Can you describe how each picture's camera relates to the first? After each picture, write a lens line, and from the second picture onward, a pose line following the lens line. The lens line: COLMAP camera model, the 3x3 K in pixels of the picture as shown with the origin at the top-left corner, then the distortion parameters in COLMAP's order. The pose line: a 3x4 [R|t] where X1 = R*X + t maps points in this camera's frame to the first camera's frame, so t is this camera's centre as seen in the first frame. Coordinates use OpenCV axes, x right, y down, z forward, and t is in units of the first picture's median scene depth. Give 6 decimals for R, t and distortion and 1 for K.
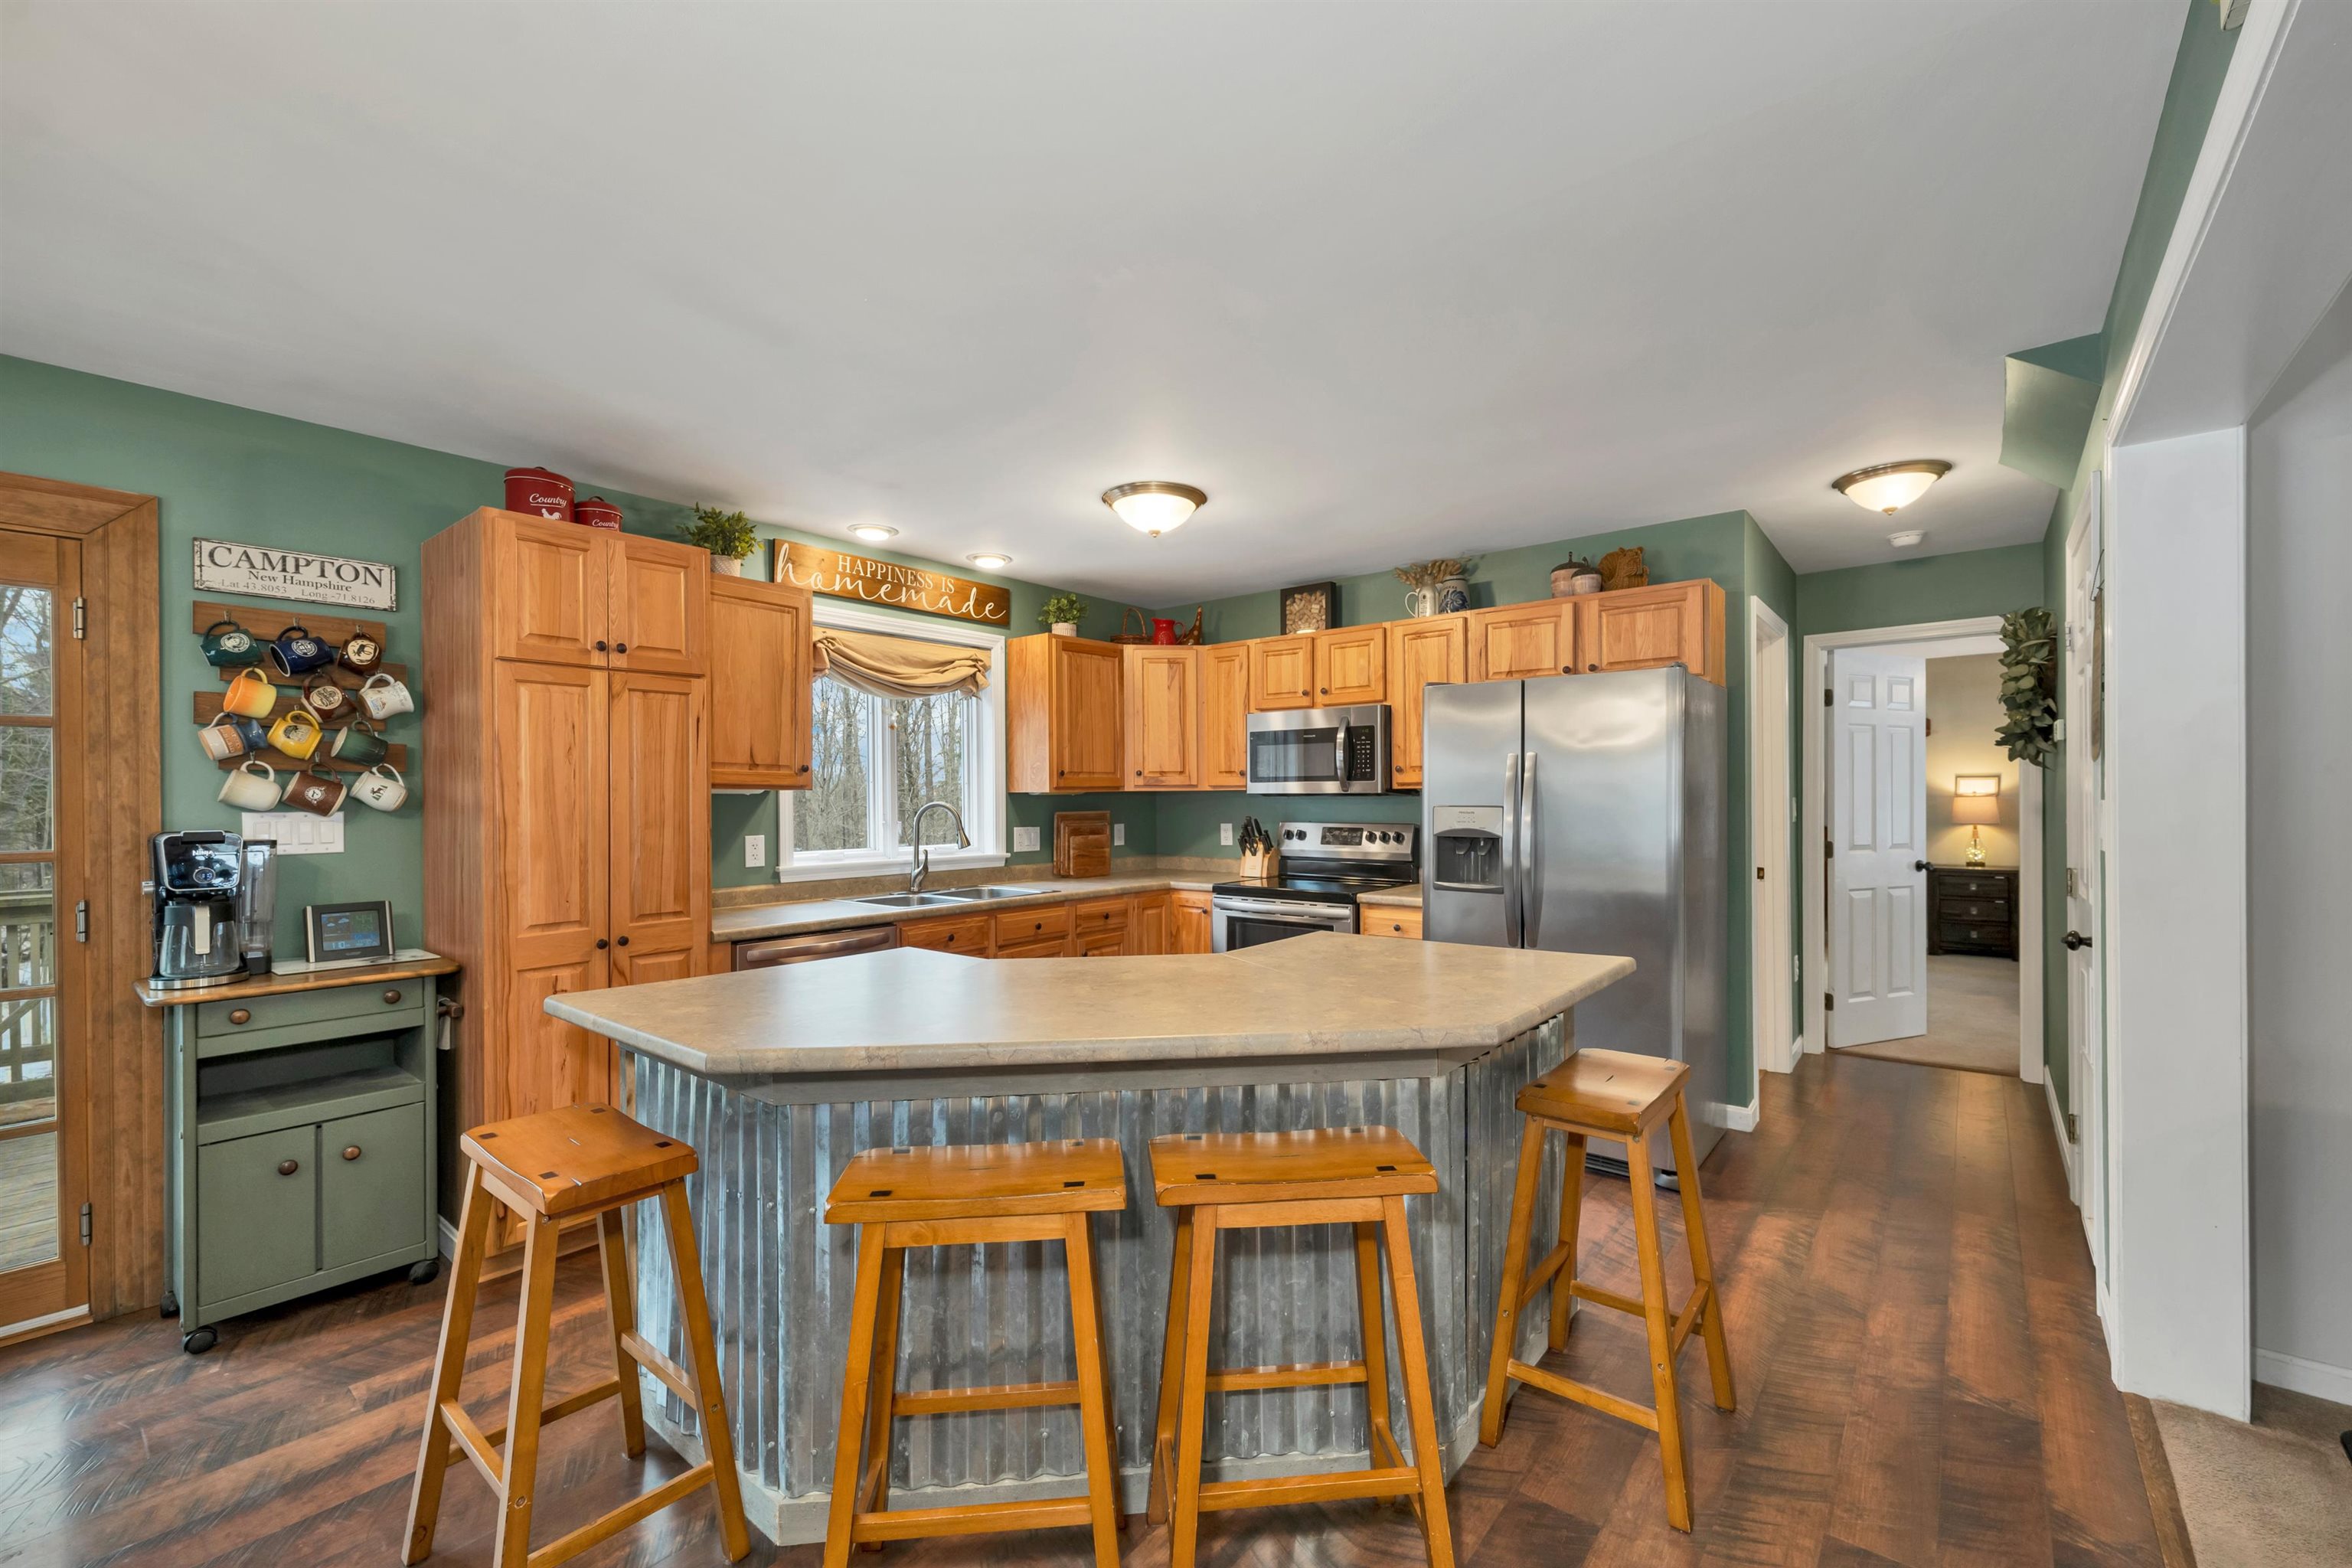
lens RADIAL K [[970.4, 0, 1190.7], [0, 970.4, 799.1], [0, 0, 1]] dist [0.004959, -0.001795]
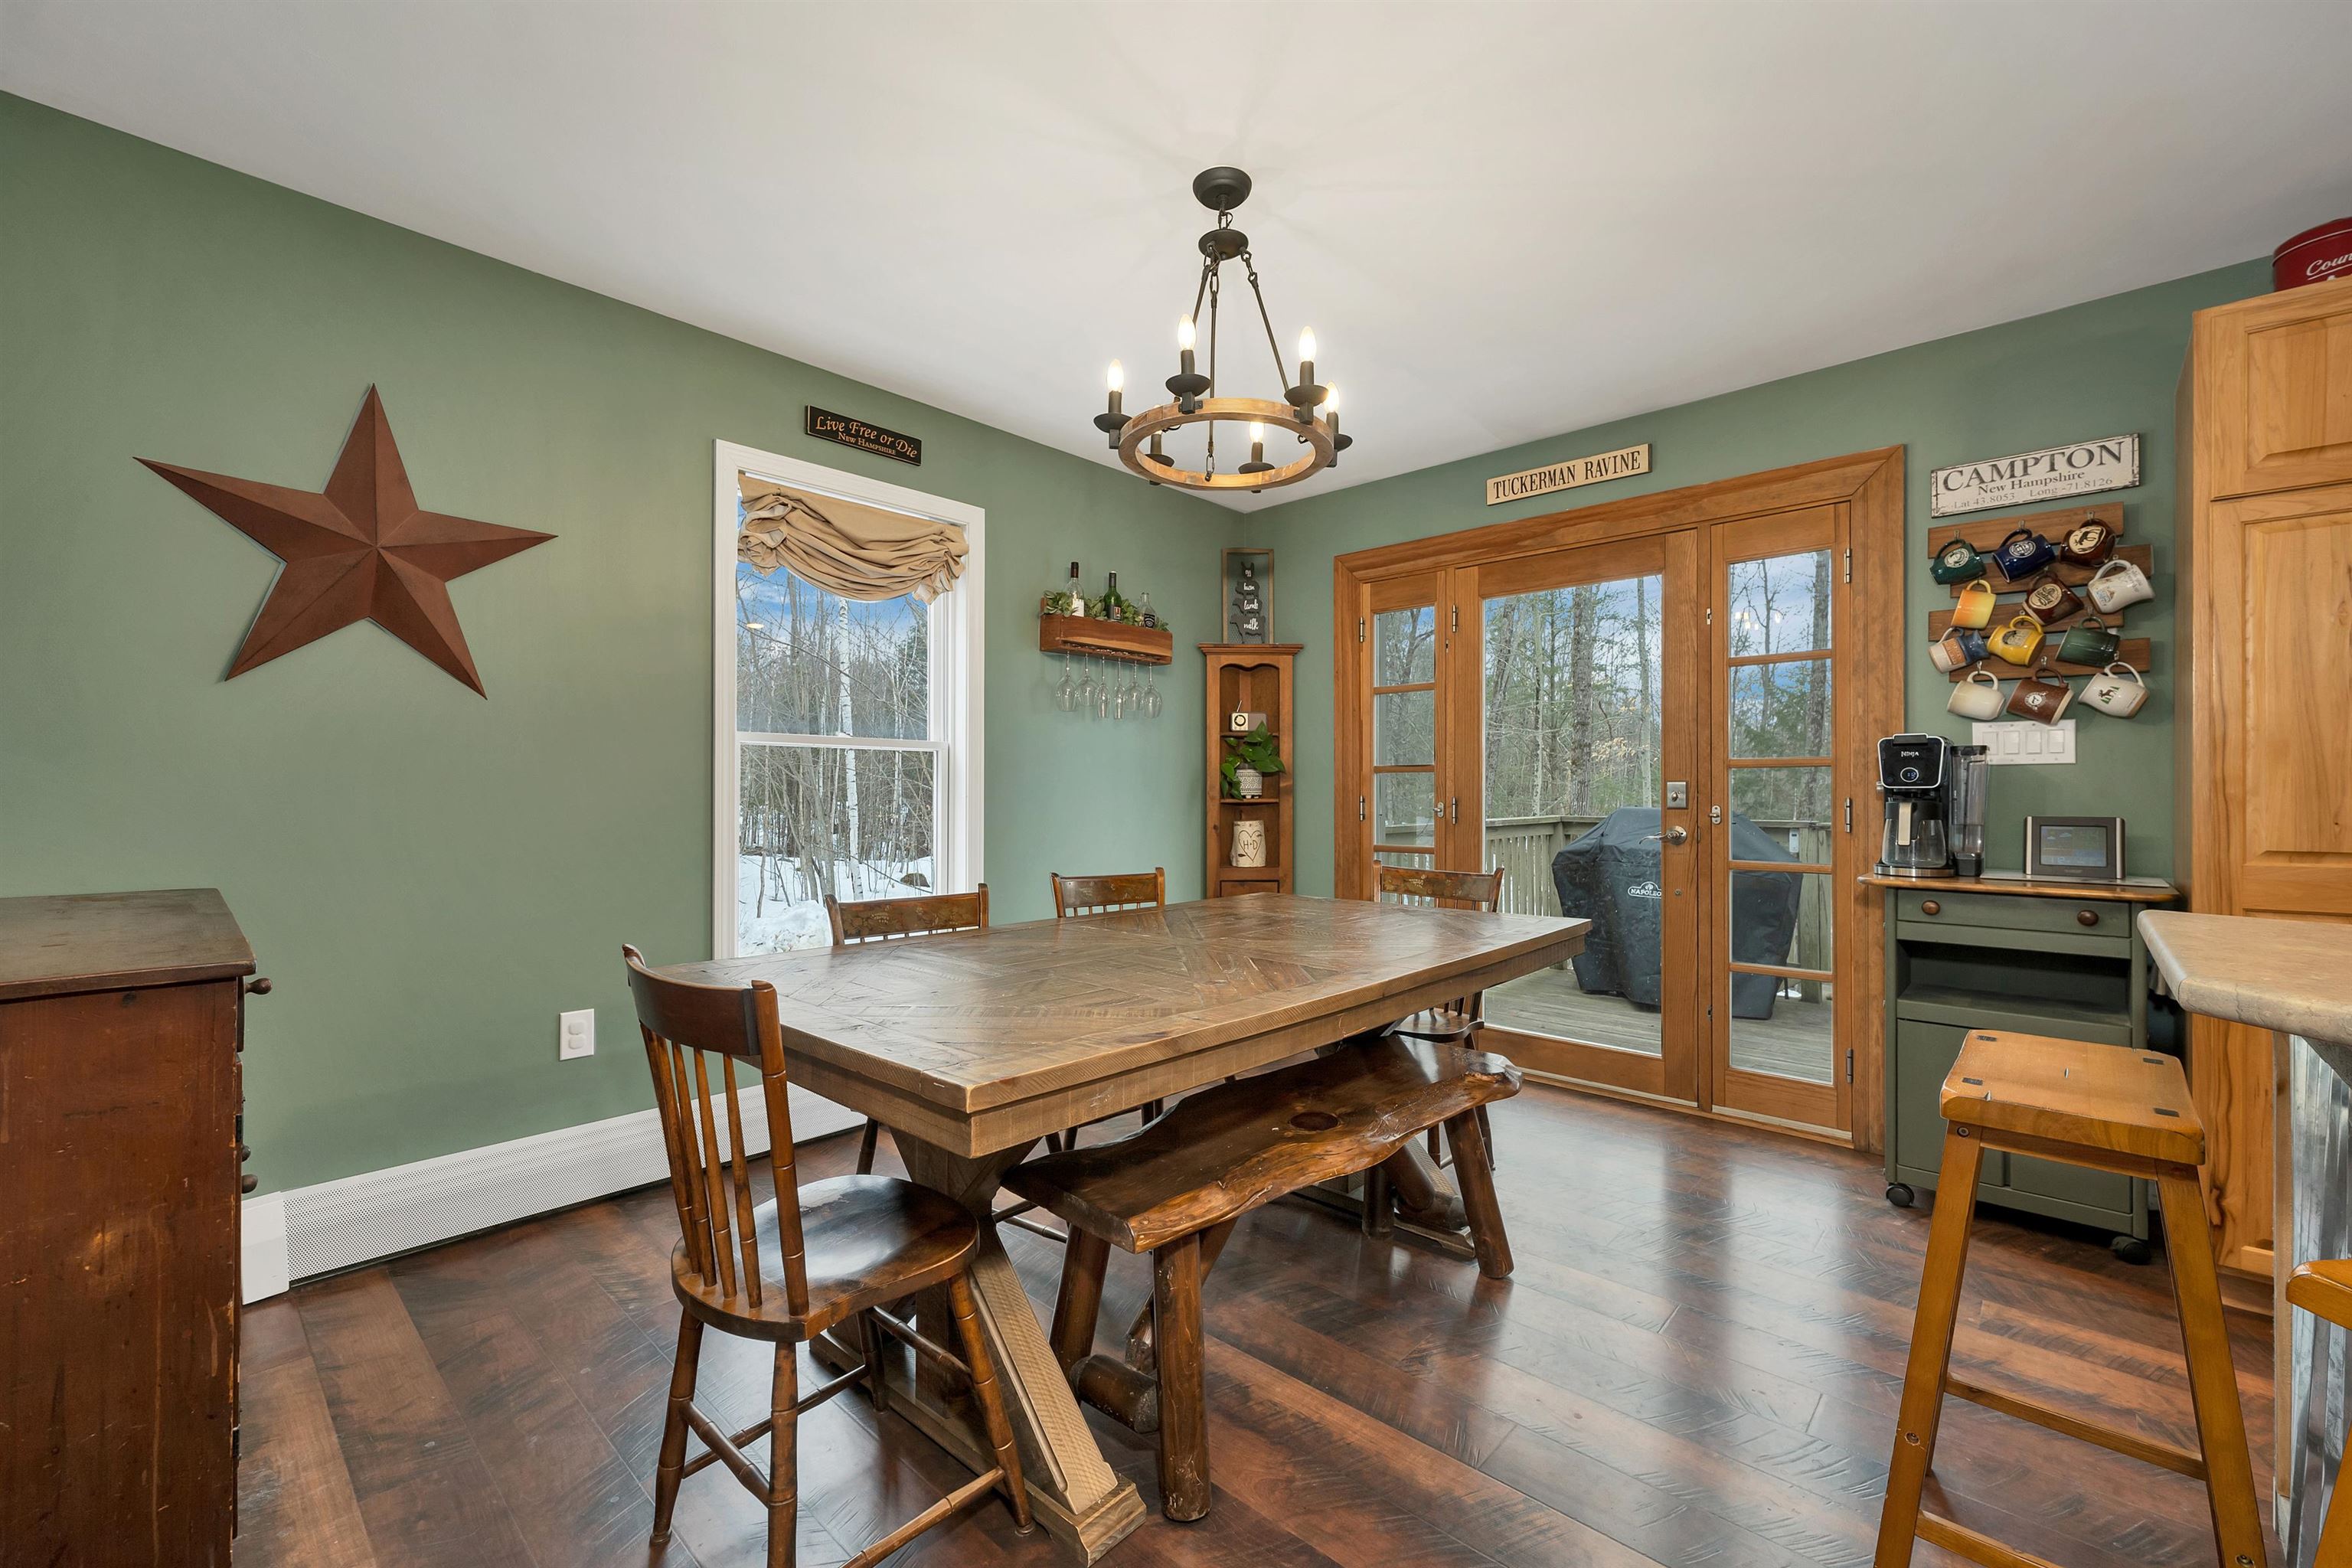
lens RADIAL K [[970.4, 0, 1186.6], [0, 970.4, 785.1], [0, 0, 1]] dist [0.004959, -0.001795]
pose [[-0.063286, 0.002212, -0.997993, 0.083841], [0.001054, 0.999997, 0.002150, 0.058491], [0.997995, -0.000916, -0.063288, 0.174678]]
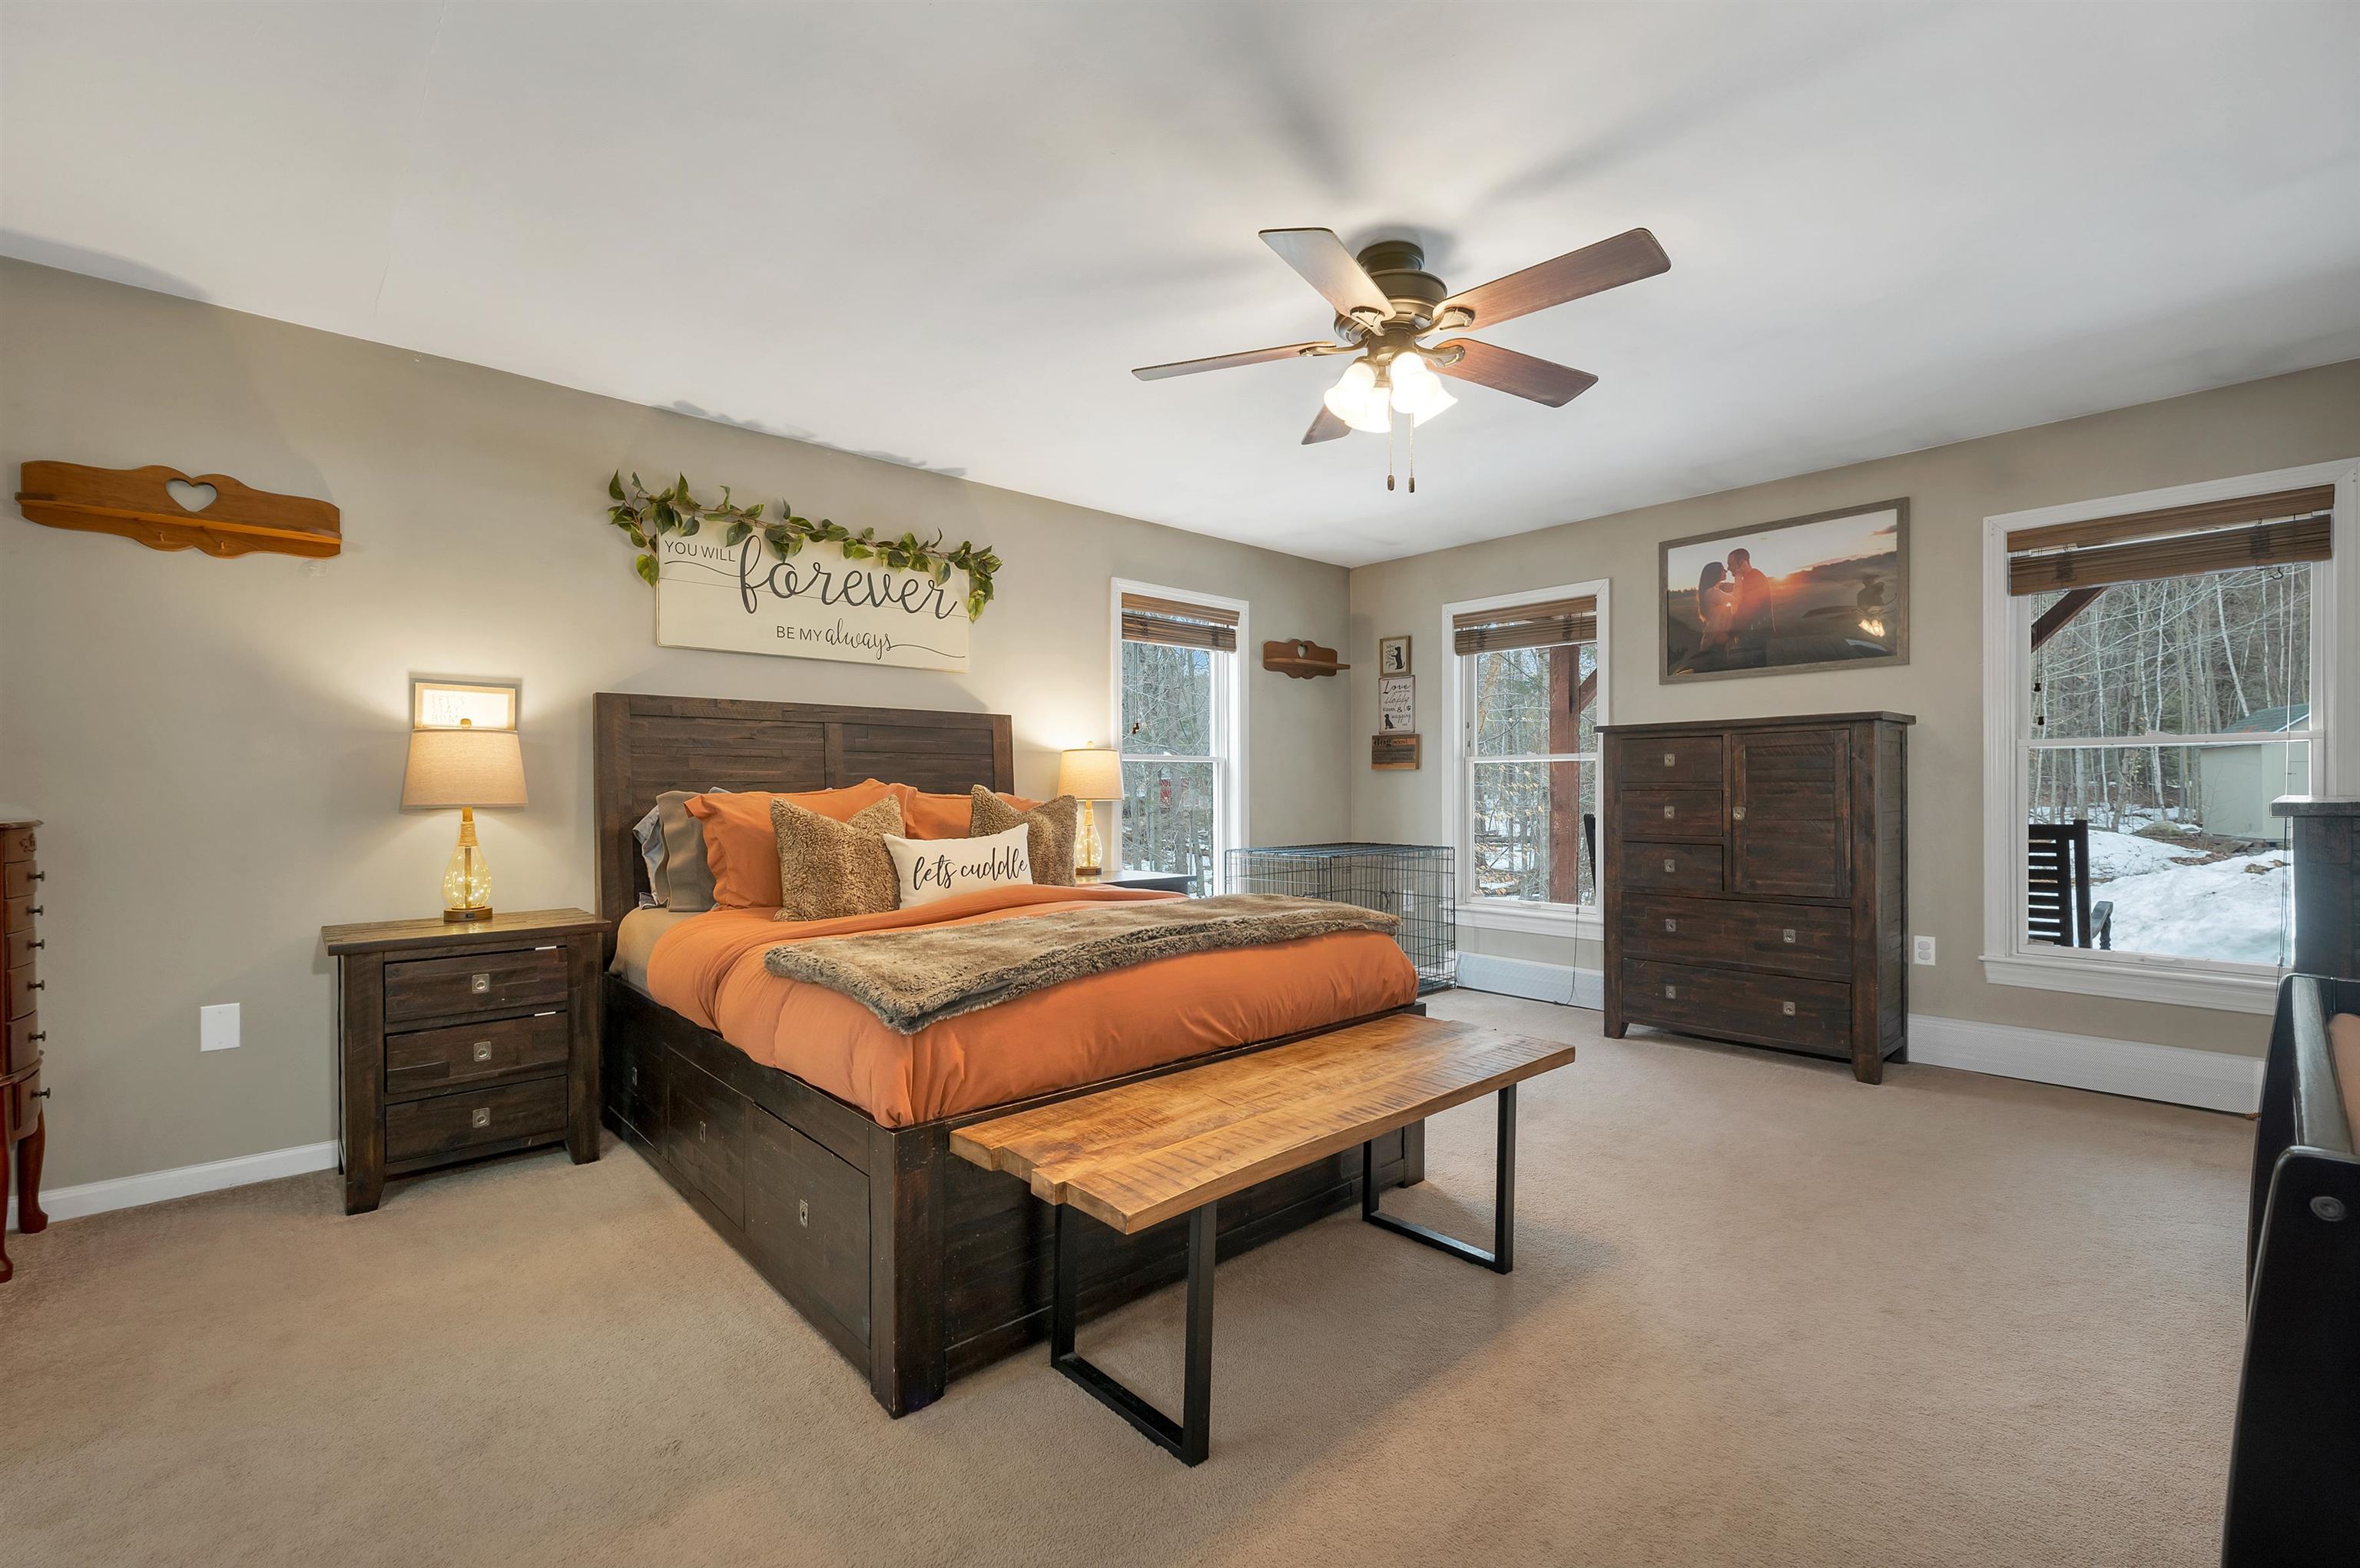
lens RADIAL K [[1010.0, 0, 1186.2], [0, 1010.0, 789.9], [0, 0, 1]] dist [-0.001248, -0.000016]
pose [[0.152082, 0.003912, 0.988360, 1.073226], [0.003128, 0.999985, -0.004439, 0.049568], [-0.988363, 0.003767, 0.152067, 1.539523]]
